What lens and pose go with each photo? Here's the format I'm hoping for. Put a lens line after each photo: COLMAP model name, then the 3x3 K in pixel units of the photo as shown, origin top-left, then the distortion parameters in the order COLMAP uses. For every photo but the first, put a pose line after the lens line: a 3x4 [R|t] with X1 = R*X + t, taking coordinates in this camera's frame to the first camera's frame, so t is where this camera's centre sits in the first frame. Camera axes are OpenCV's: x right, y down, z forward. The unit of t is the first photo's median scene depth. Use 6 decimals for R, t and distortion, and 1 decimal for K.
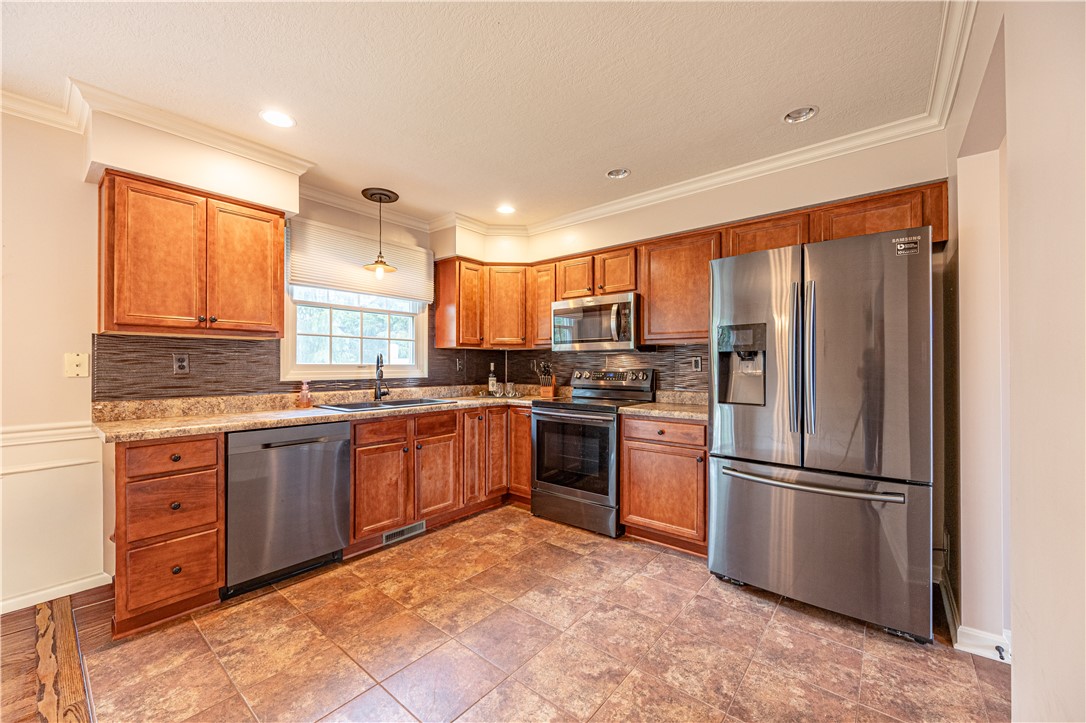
lens RADIAL K [[421.8, 0, 540.9], [0, 421.8, 362.4], [0, 0, 1]] dist [0.000277, 0.000036]
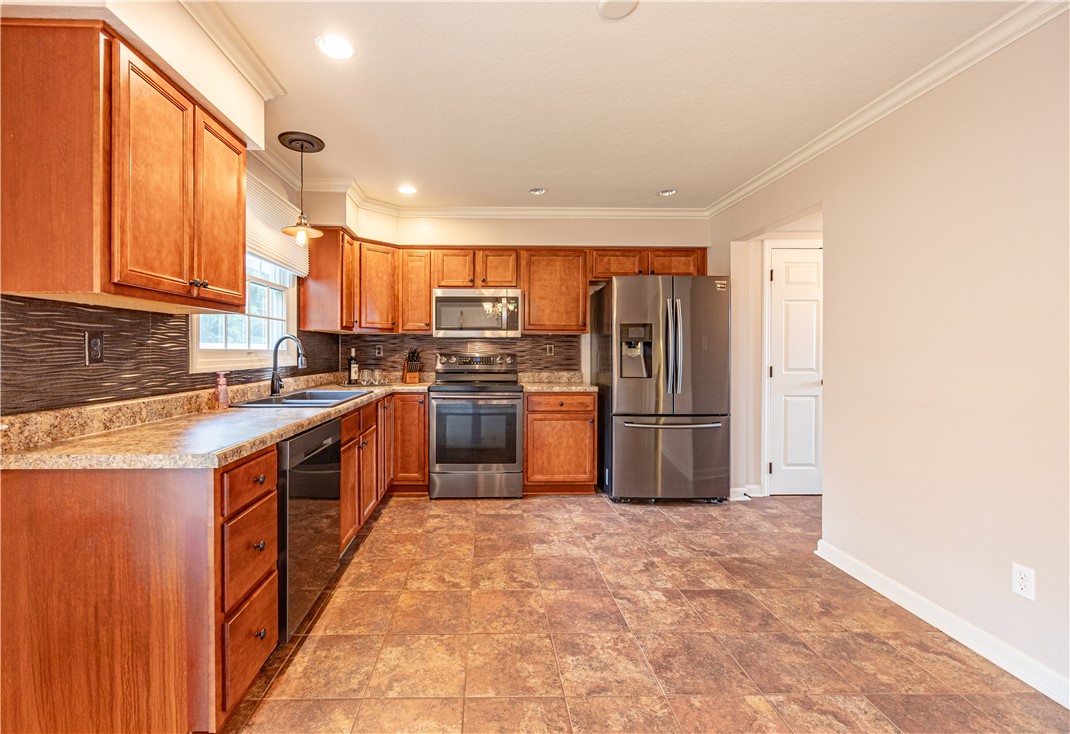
lens RADIAL K [[420.9, 0, 534.5], [0, 420.9, 350.7], [0, 0, 1]] dist [-0.000636, 0.000066]
pose [[0.759220, 0.001220, 0.650833, -0.550244], [-0.005570, 0.999974, 0.004623, 0.000293], [-0.650810, -0.007135, 0.759207, 0.085029]]
